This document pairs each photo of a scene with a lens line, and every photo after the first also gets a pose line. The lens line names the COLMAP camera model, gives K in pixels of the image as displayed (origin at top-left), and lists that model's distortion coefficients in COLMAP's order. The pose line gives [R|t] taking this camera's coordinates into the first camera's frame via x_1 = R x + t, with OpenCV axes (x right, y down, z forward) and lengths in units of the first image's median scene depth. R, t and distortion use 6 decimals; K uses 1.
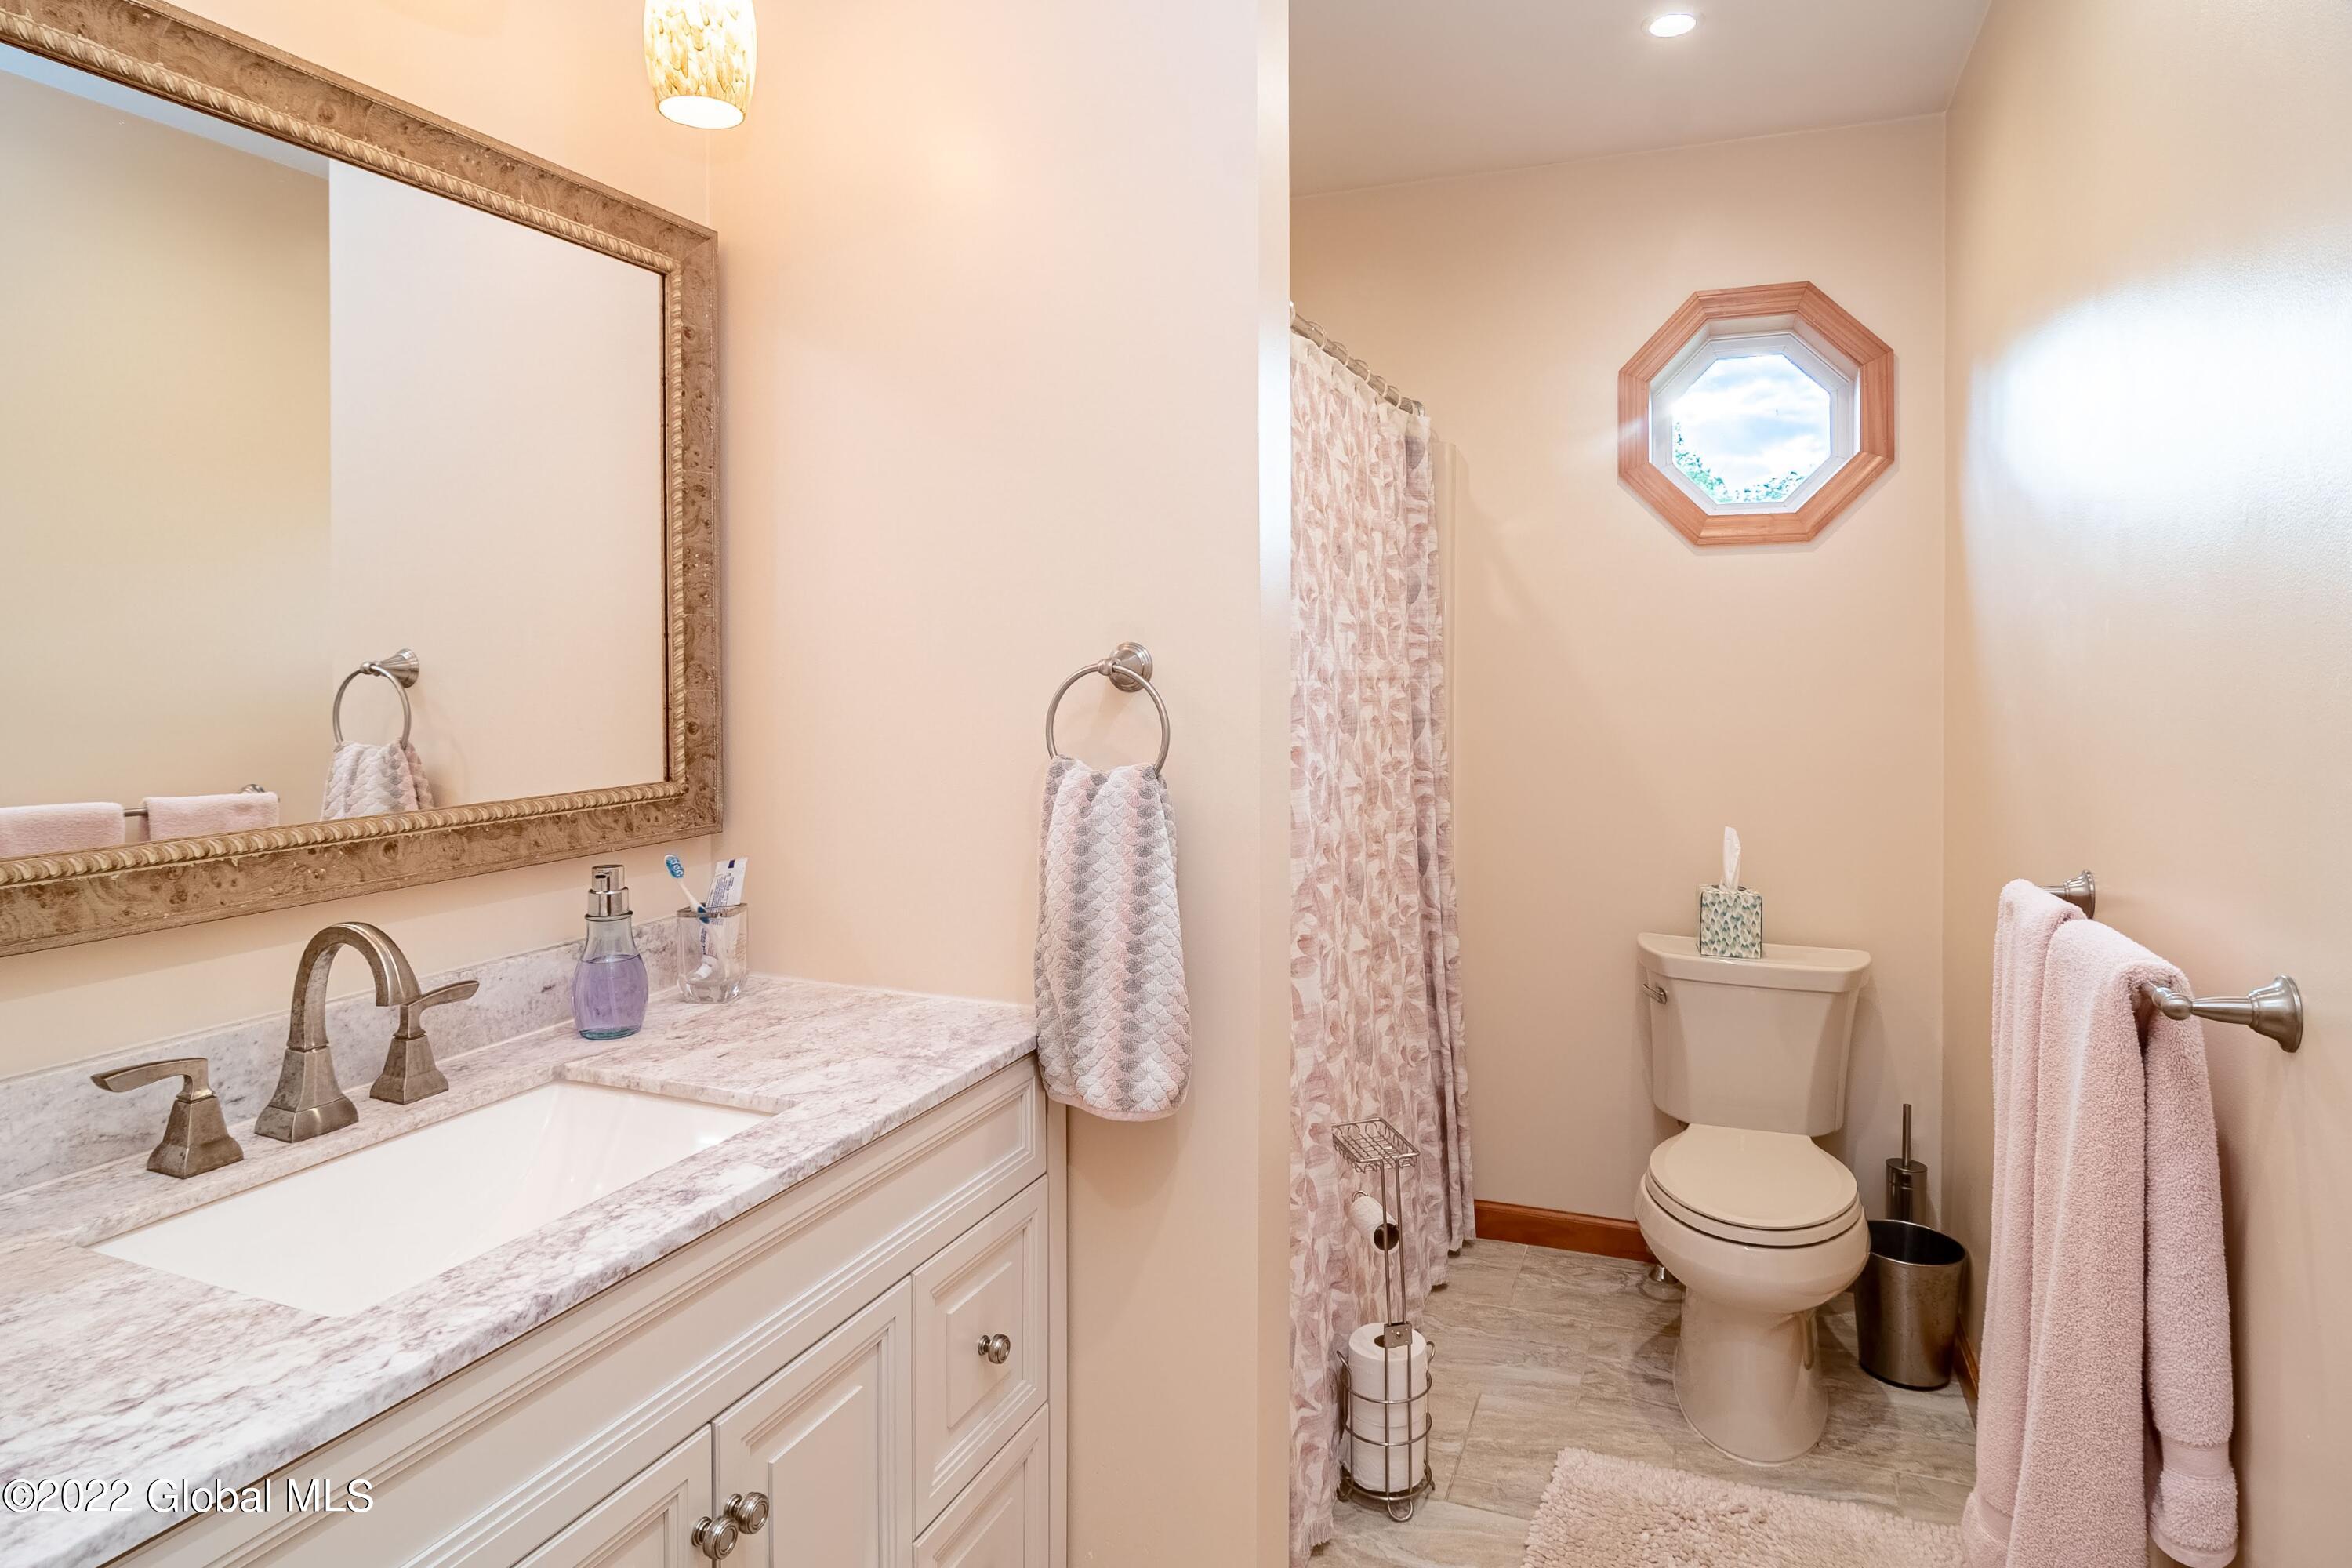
lens RADIAL K [[1302.9, 0, 1176.0], [0, 1302.9, 784.0], [0, 0, 1]] dist [0.020949, -0.000585]
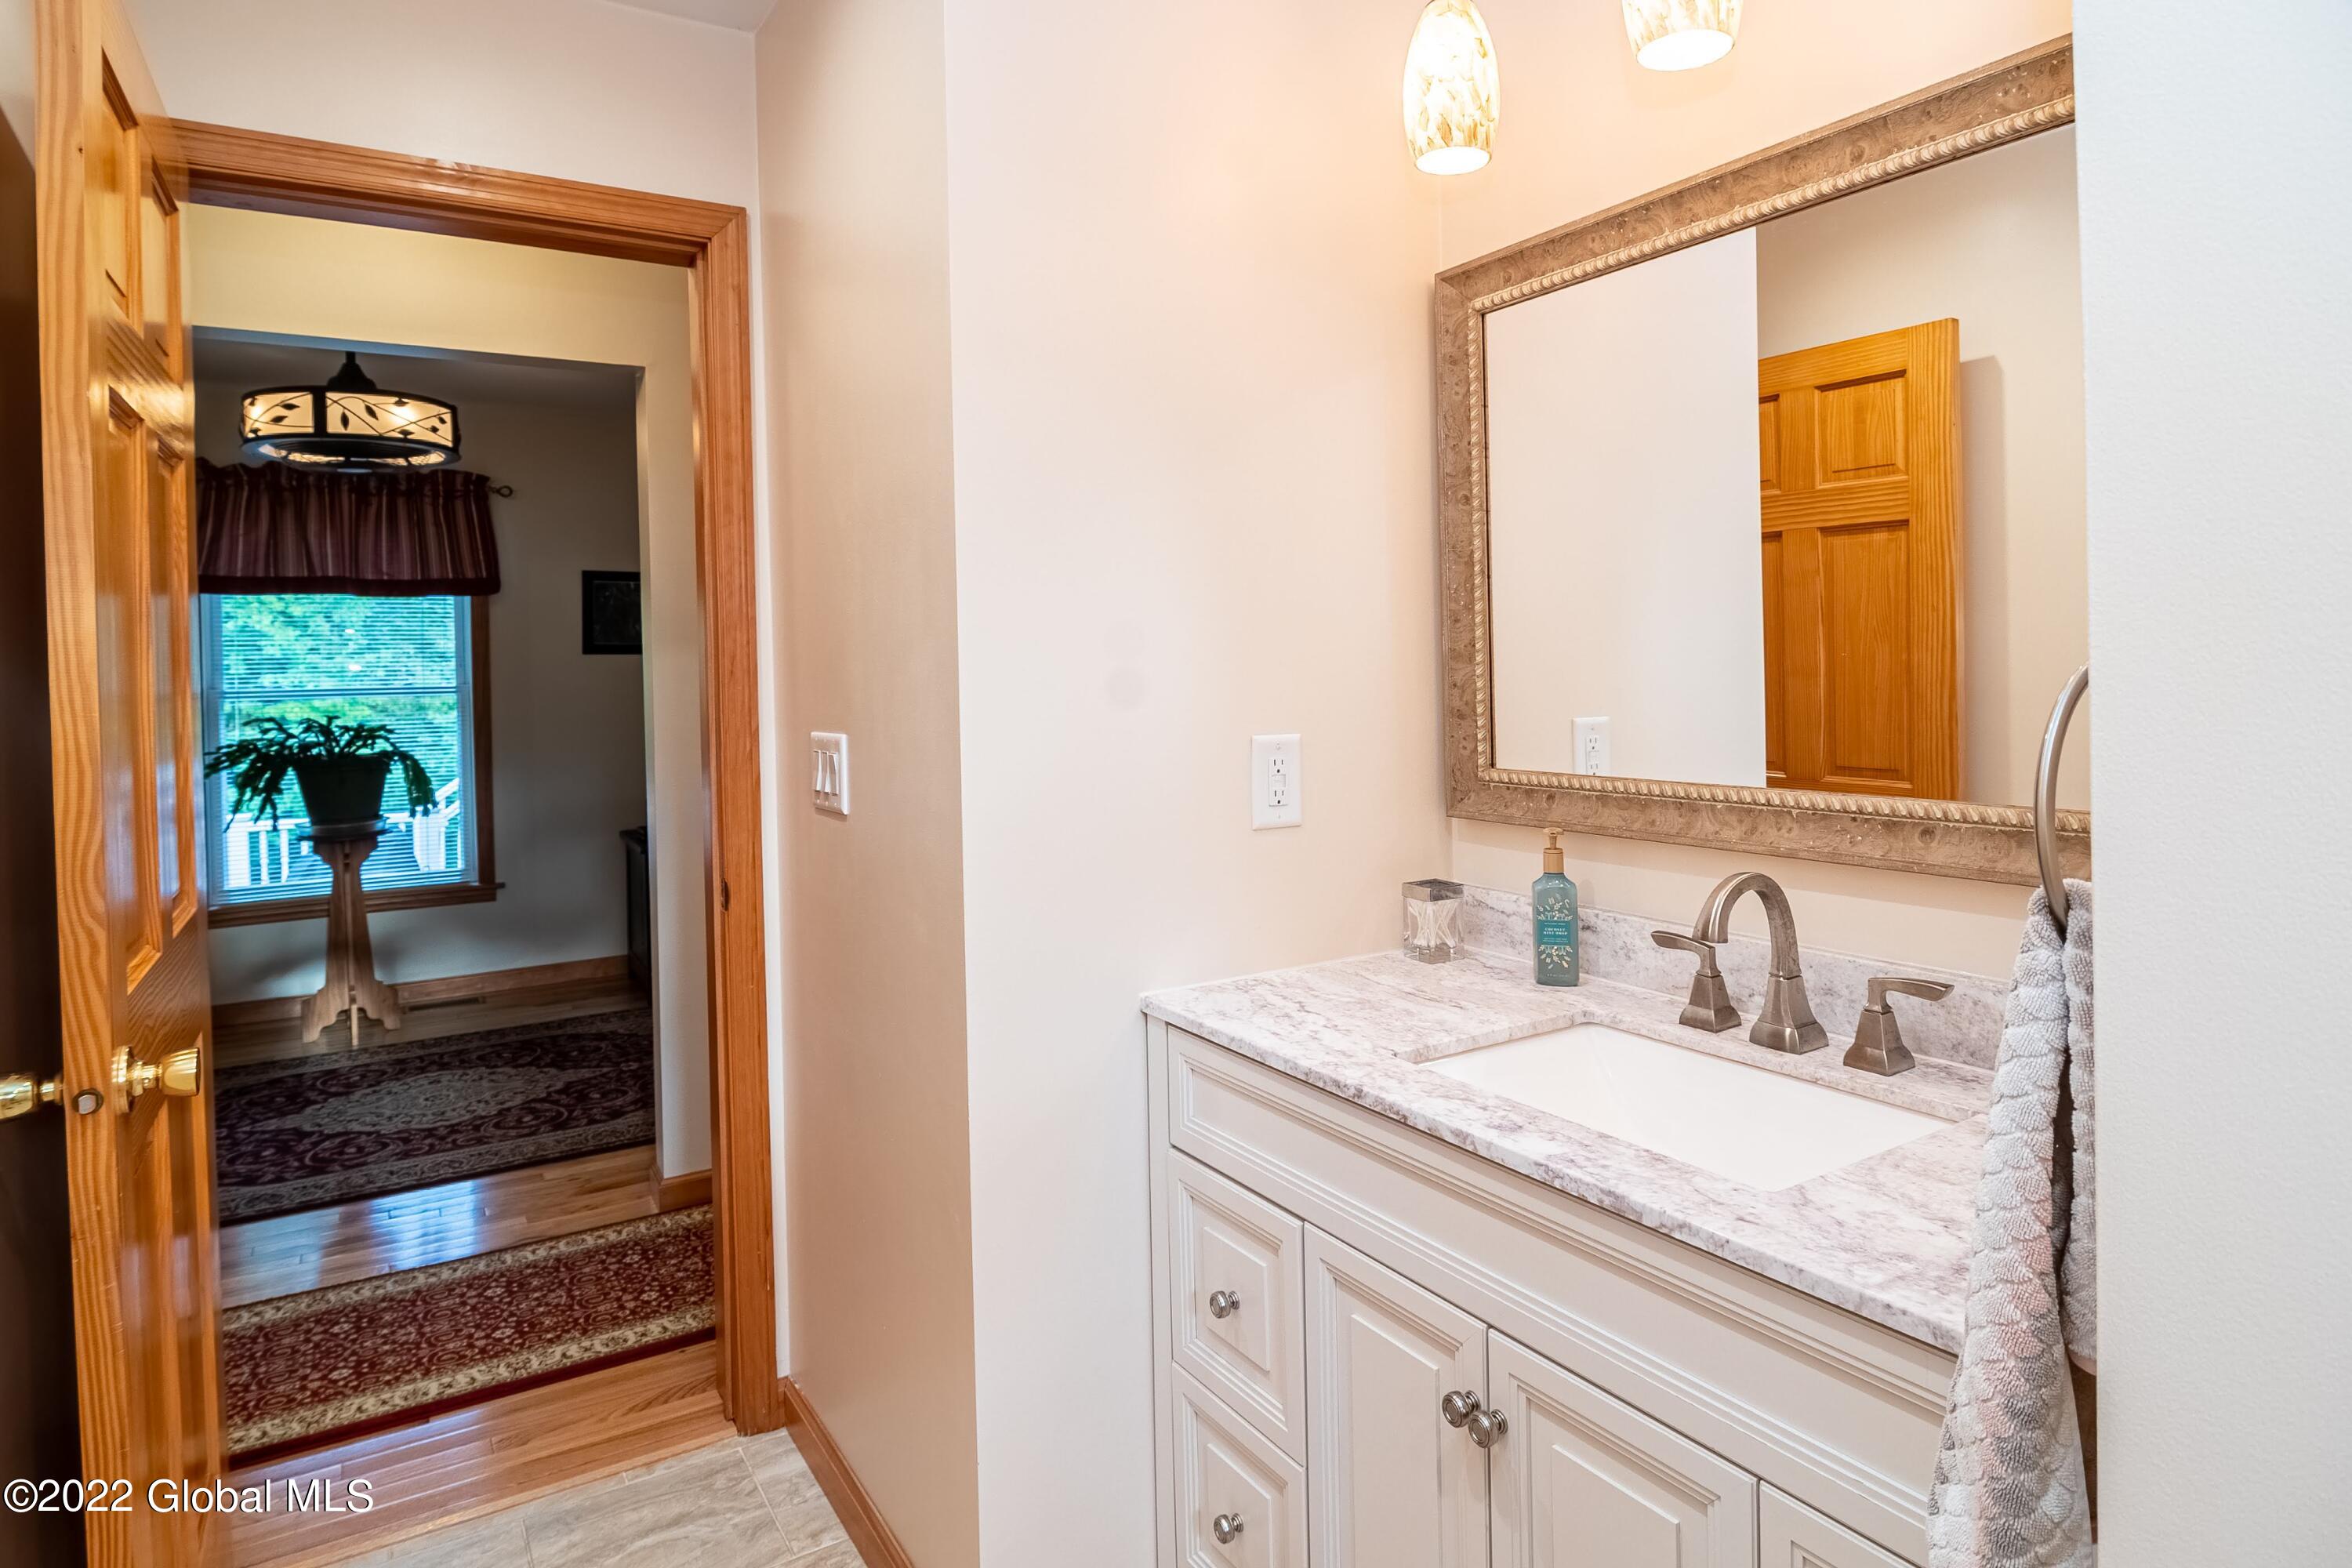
lens RADIAL K [[1263.2, 0, 1176.0], [0, 1263.2, 784.0], [0, 0, 1]] dist [-0.030849, 0.000086]
pose [[-0.561575, 0.080544, -0.823496, 0.604558], [-0.065023, 0.987877, 0.140963, -0.101626], [0.824867, 0.132708, -0.549530, 1.233205]]
